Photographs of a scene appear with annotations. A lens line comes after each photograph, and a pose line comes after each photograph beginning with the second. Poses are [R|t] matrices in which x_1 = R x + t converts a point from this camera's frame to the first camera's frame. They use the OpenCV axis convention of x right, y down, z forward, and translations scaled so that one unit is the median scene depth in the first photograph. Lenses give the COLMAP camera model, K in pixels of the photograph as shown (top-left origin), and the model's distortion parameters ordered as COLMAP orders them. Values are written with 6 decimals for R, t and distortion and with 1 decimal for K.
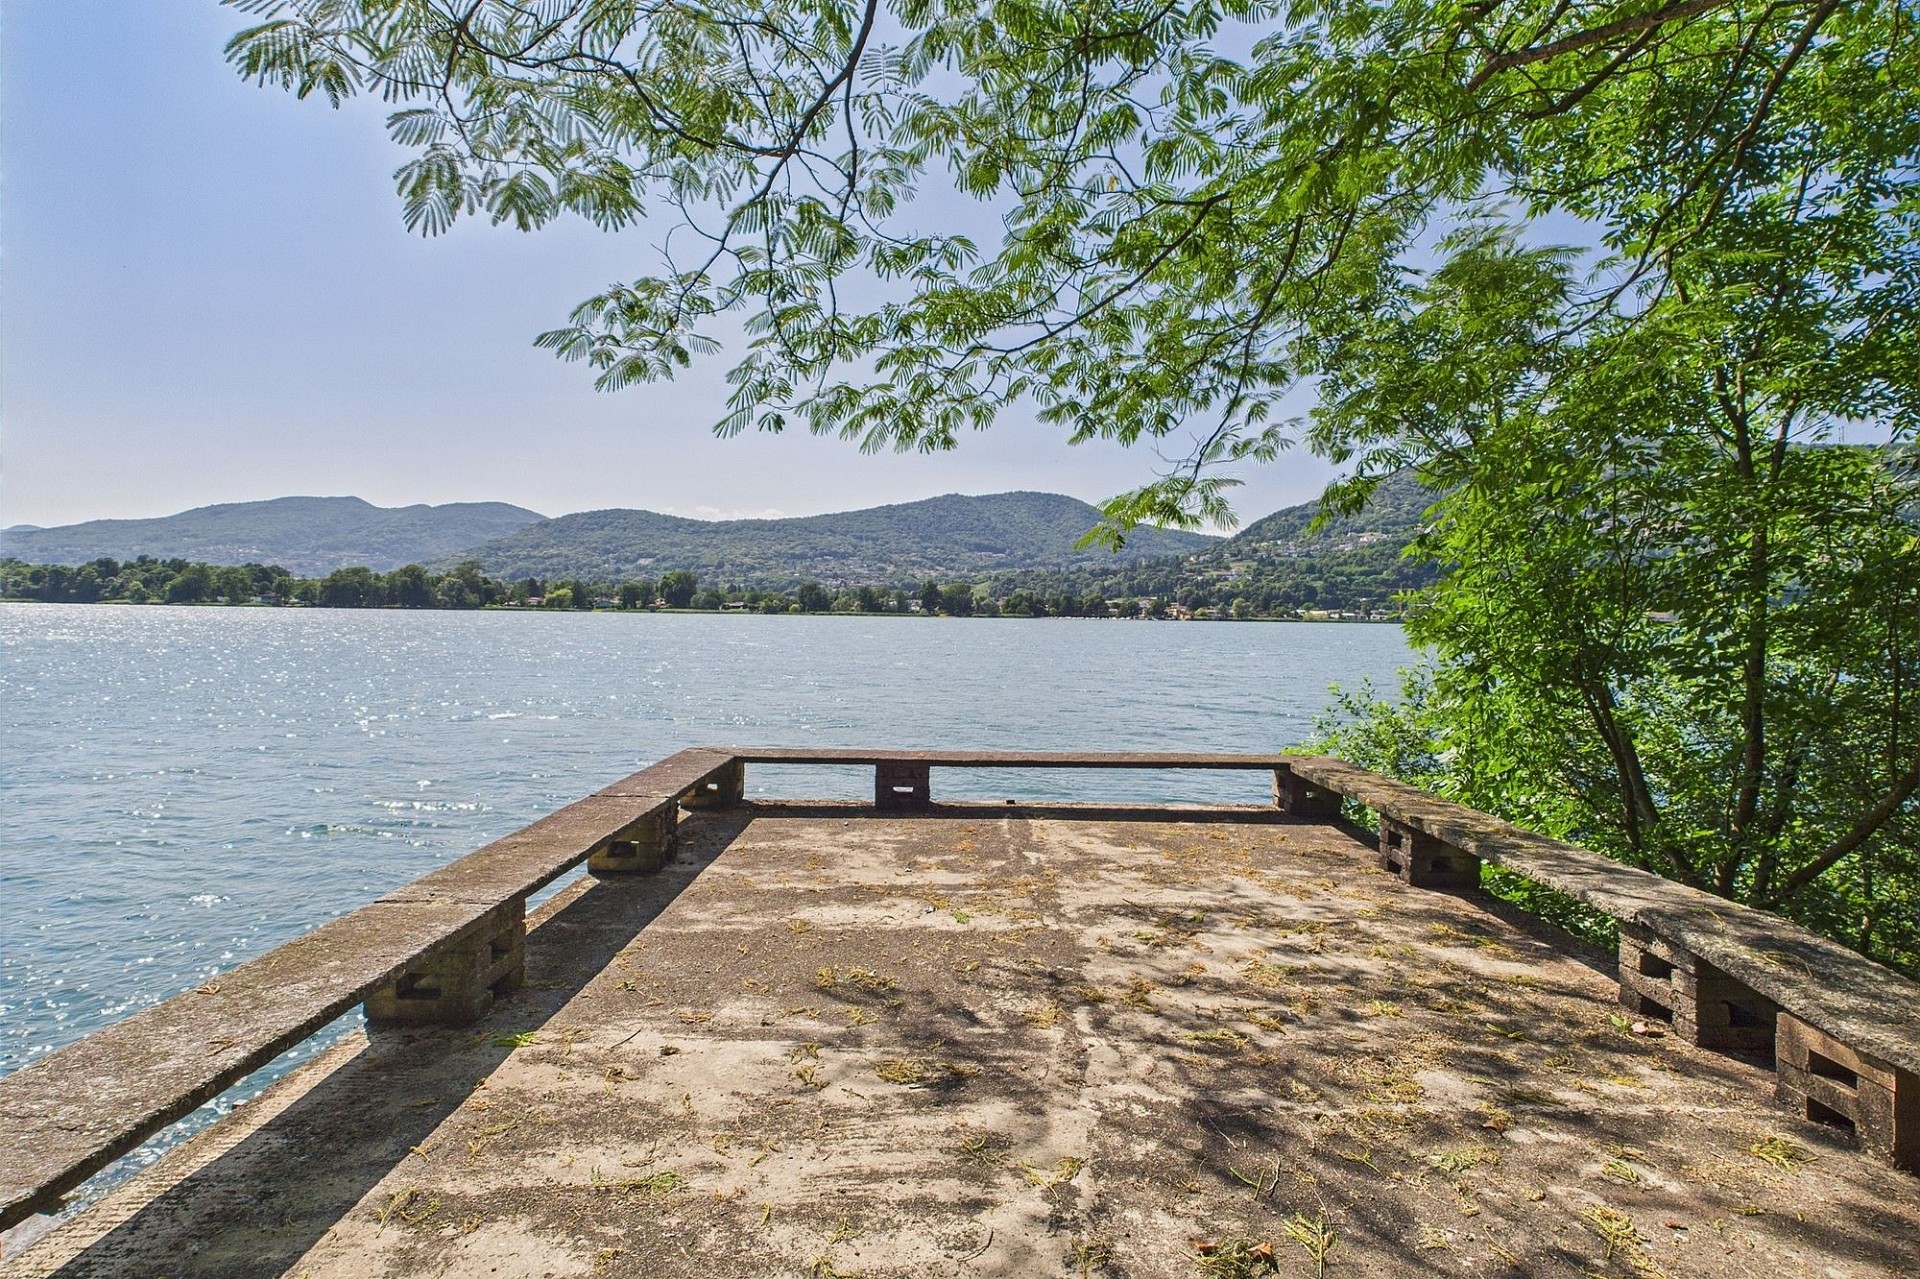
lens RADIAL K [[1010.9, 0, 961.0], [0, 1010.9, 578.6], [0, 0, 1]] dist [0.000373, -0.000847]
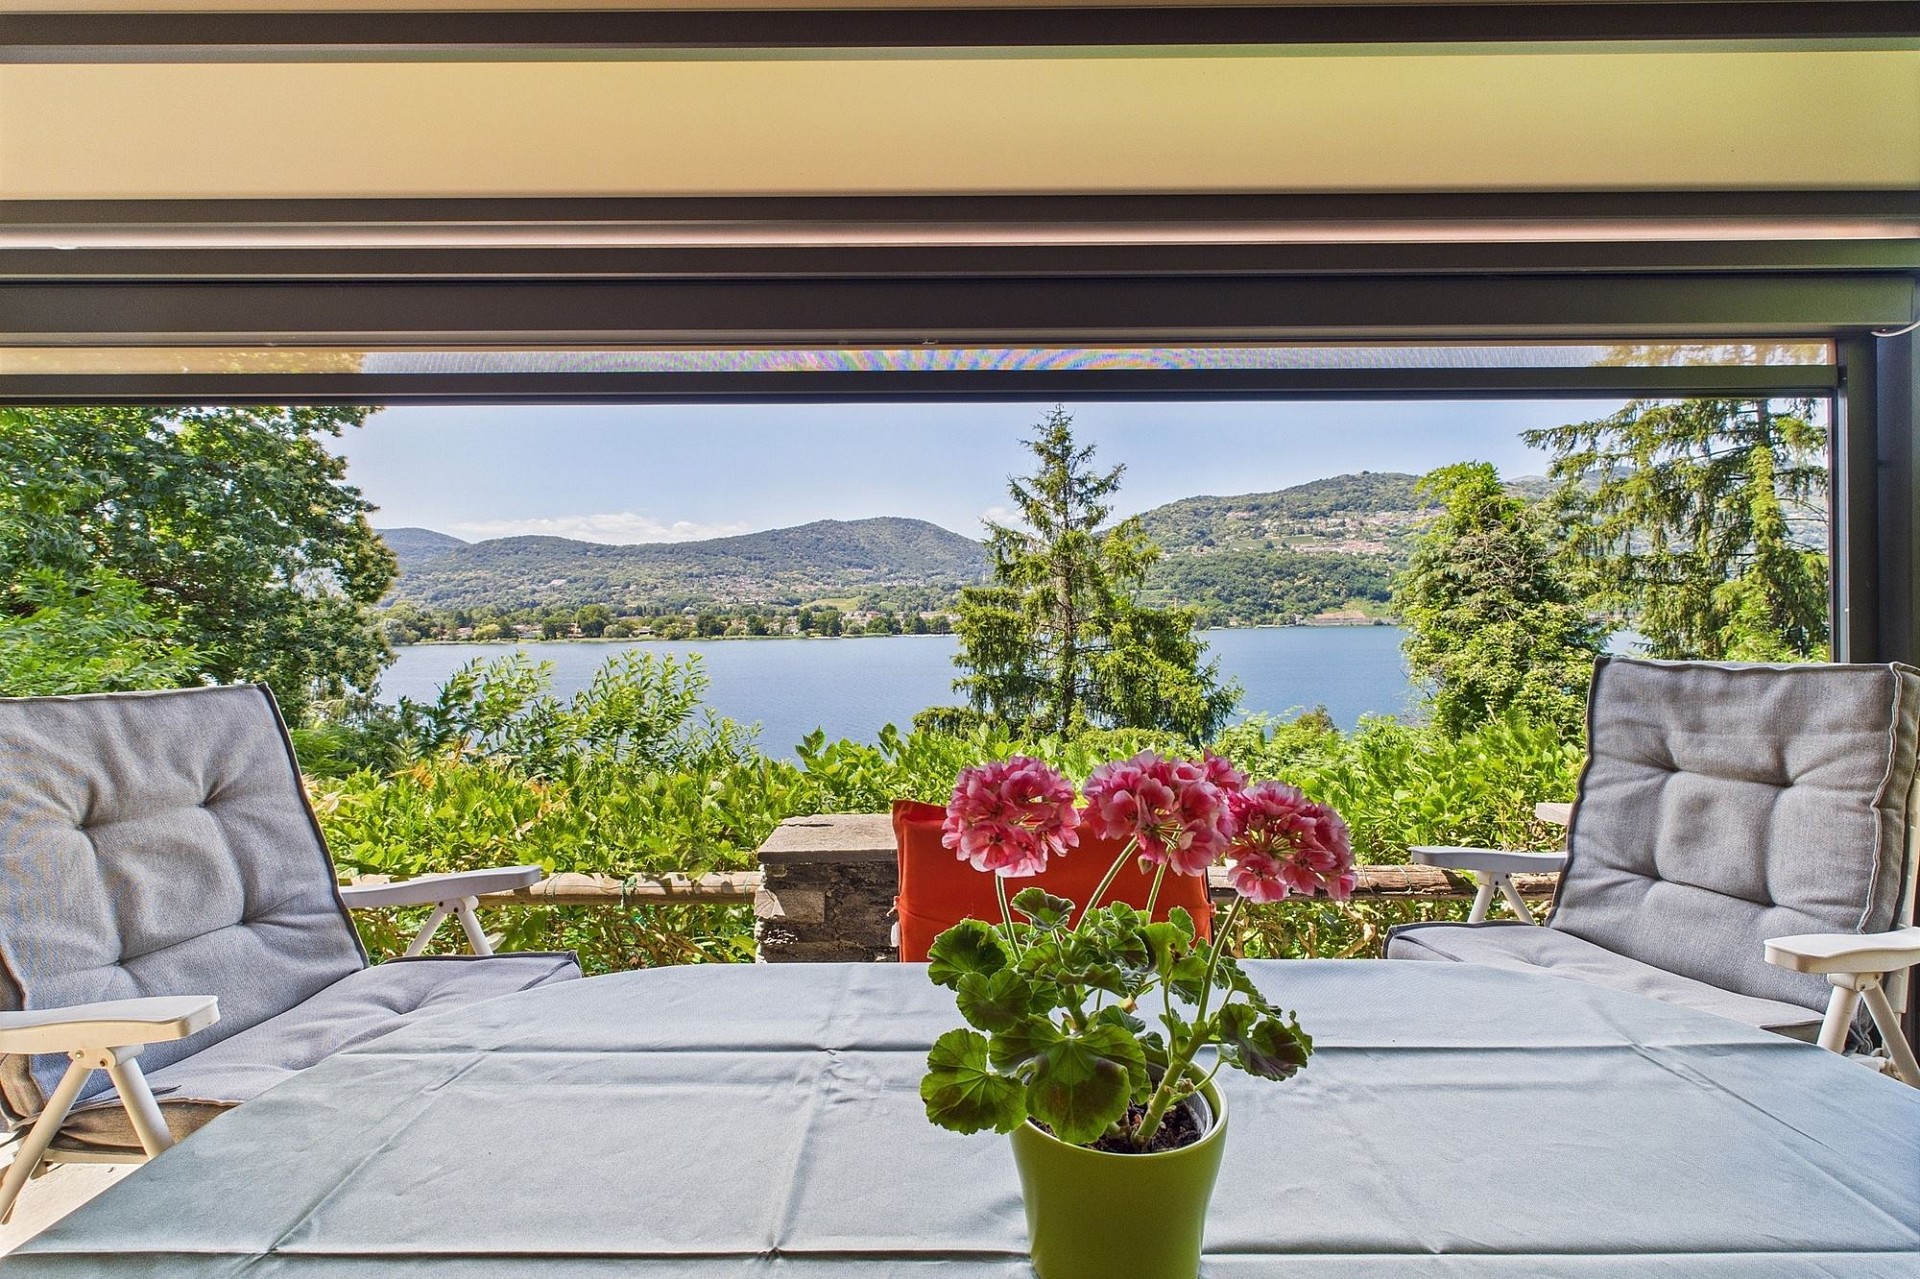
lens RADIAL K [[838.1, 0, 962.7], [0, 838.1, 623.5], [0, 0, 1]] dist [0.000805, -0.000016]
pose [[0.988948, -0.023056, 0.146460, 0.696336], [0.016461, 0.998802, 0.046083, -2.061585], [-0.147347, -0.043163, 0.988143, -4.106294]]
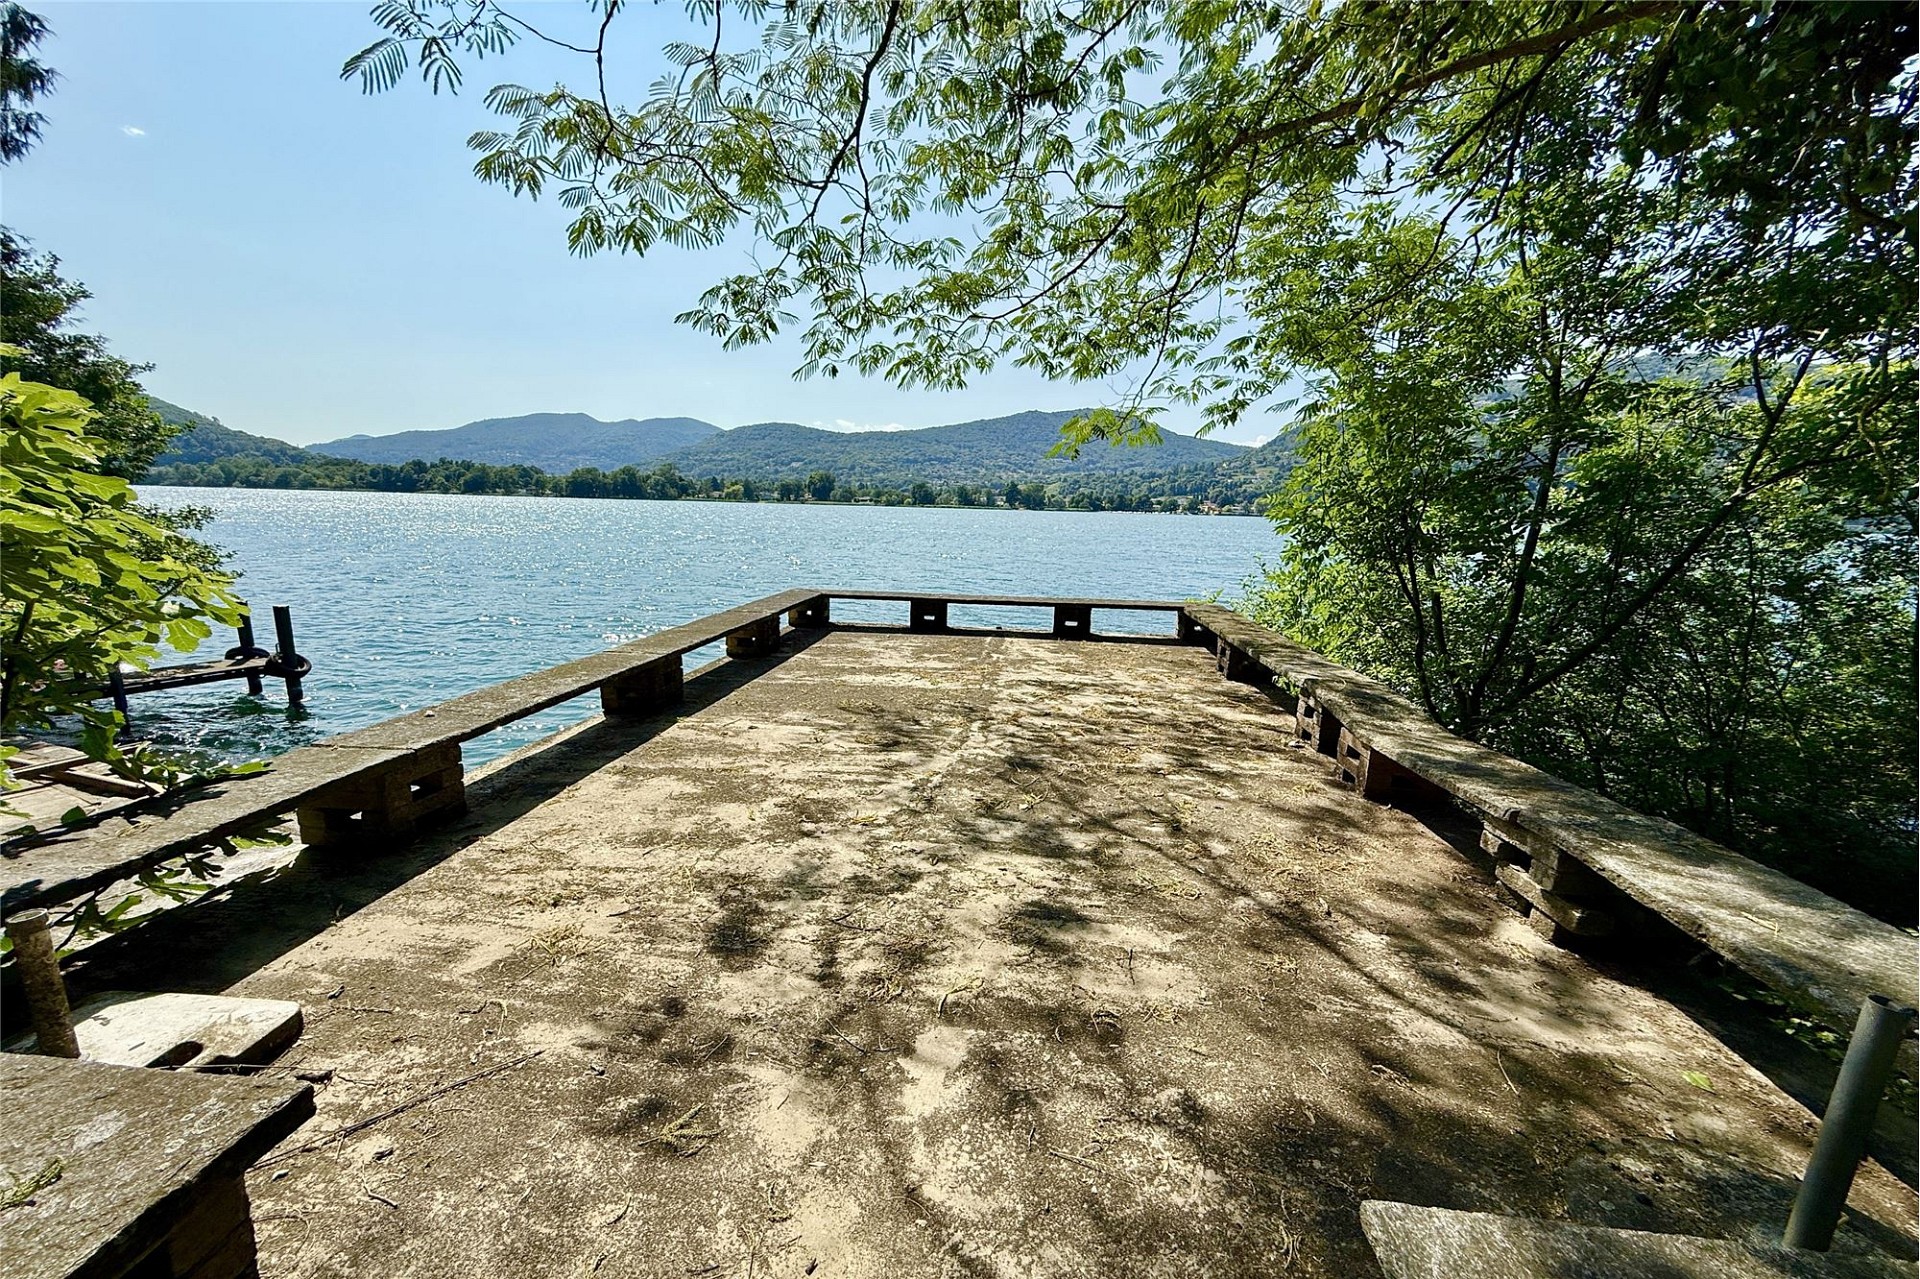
lens RADIAL K [[768.6, 0, 954.7], [0, 768.6, 647.4], [0, 0, 1]] dist [-0.002148, -0.000637]
pose [[0.994473, 0.030208, -0.100551, 0.100873], [-0.008062, 0.976857, 0.213740, 0.000466], [0.104681, -0.211748, 0.971702, -0.149697]]
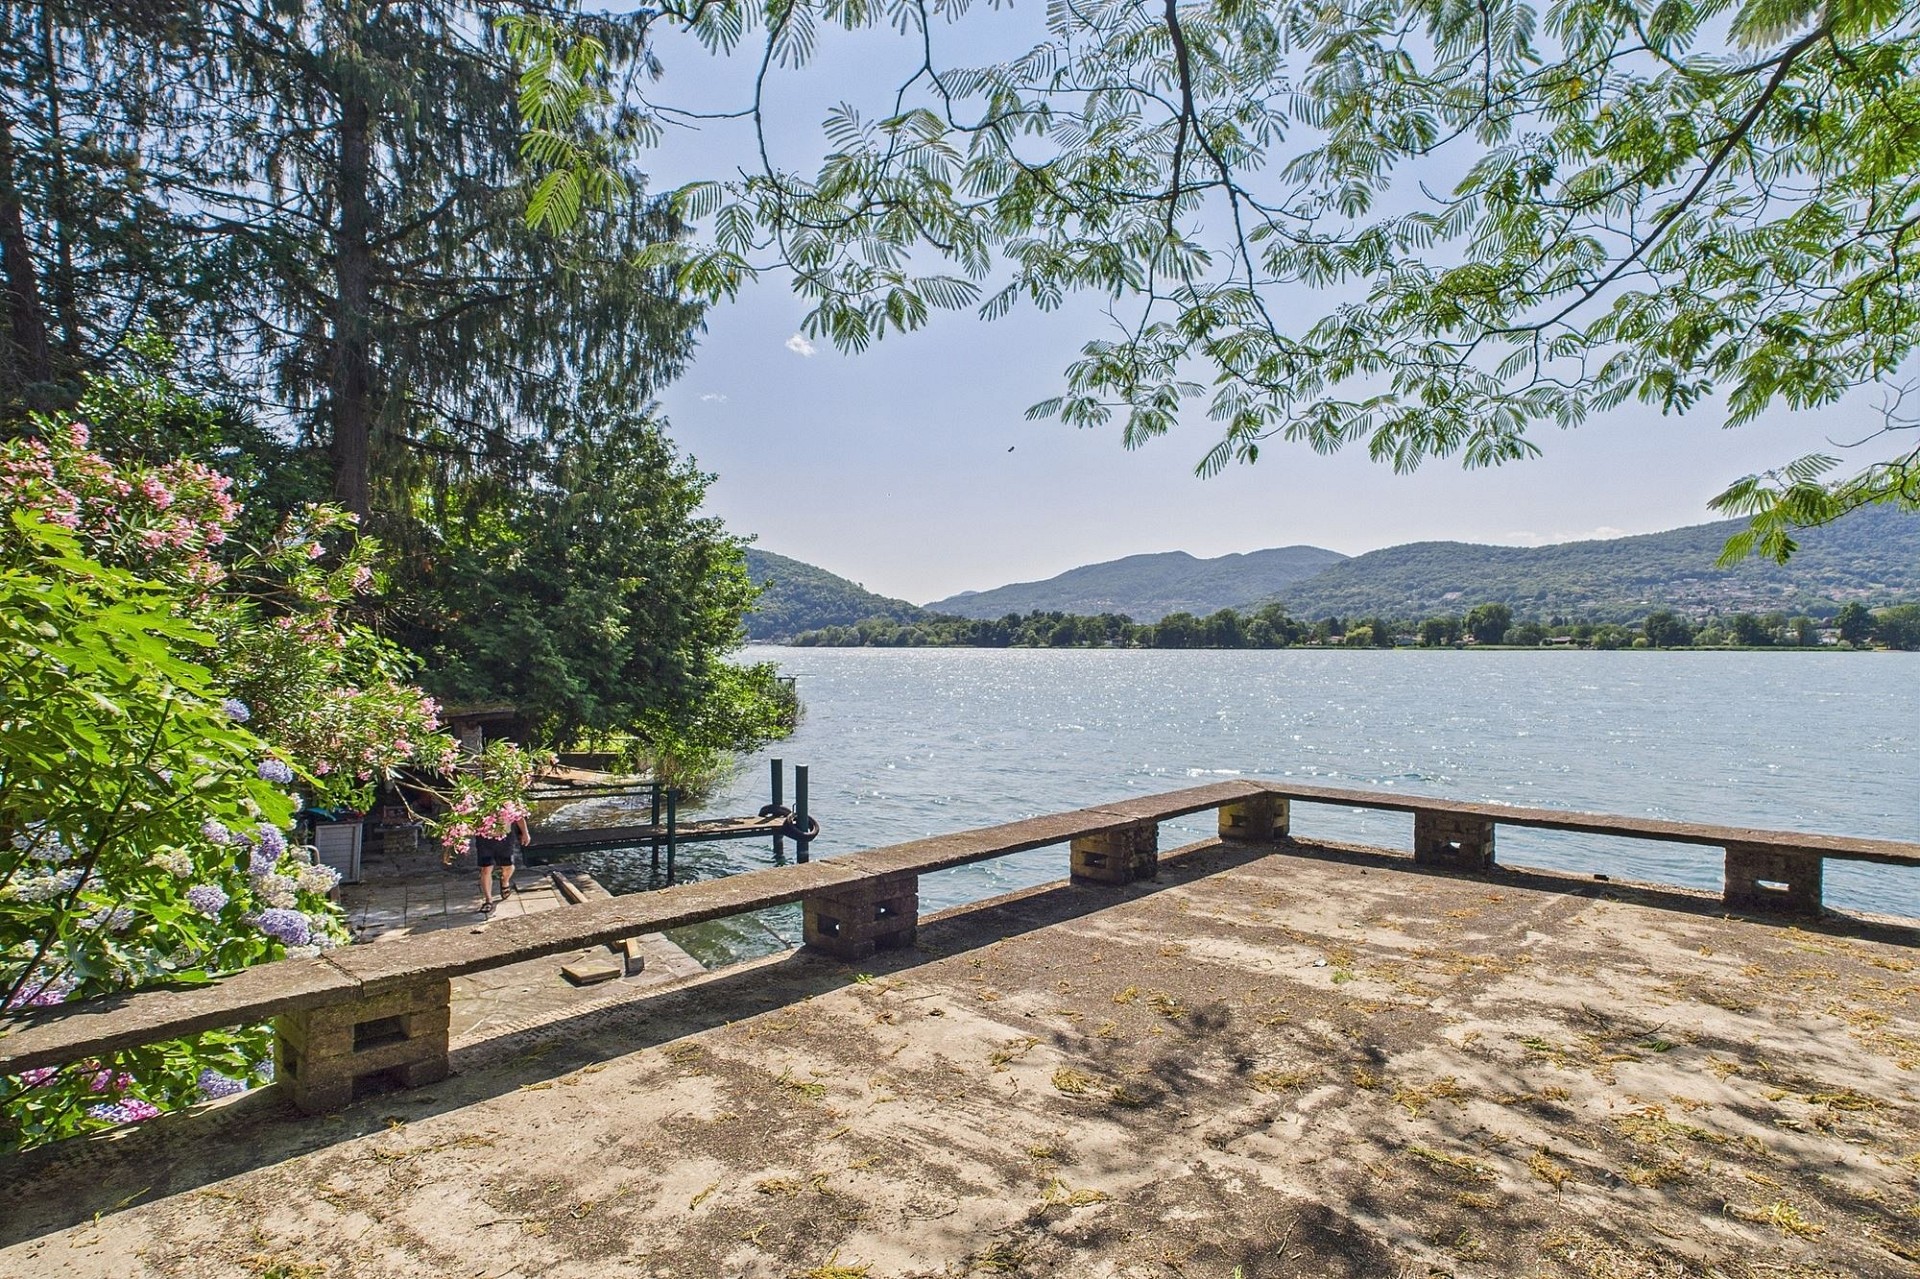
lens RADIAL K [[1010.9, 0, 958.7], [0, 1010.9, 624.5], [0, 0, 1]] dist [0.000373, -0.000847]
pose [[0.725430, -0.028869, -0.687690, 0.239311], [0.033949, 0.999405, -0.006142, 0.007375], [0.687458, -0.018891, 0.725979, 0.067725]]
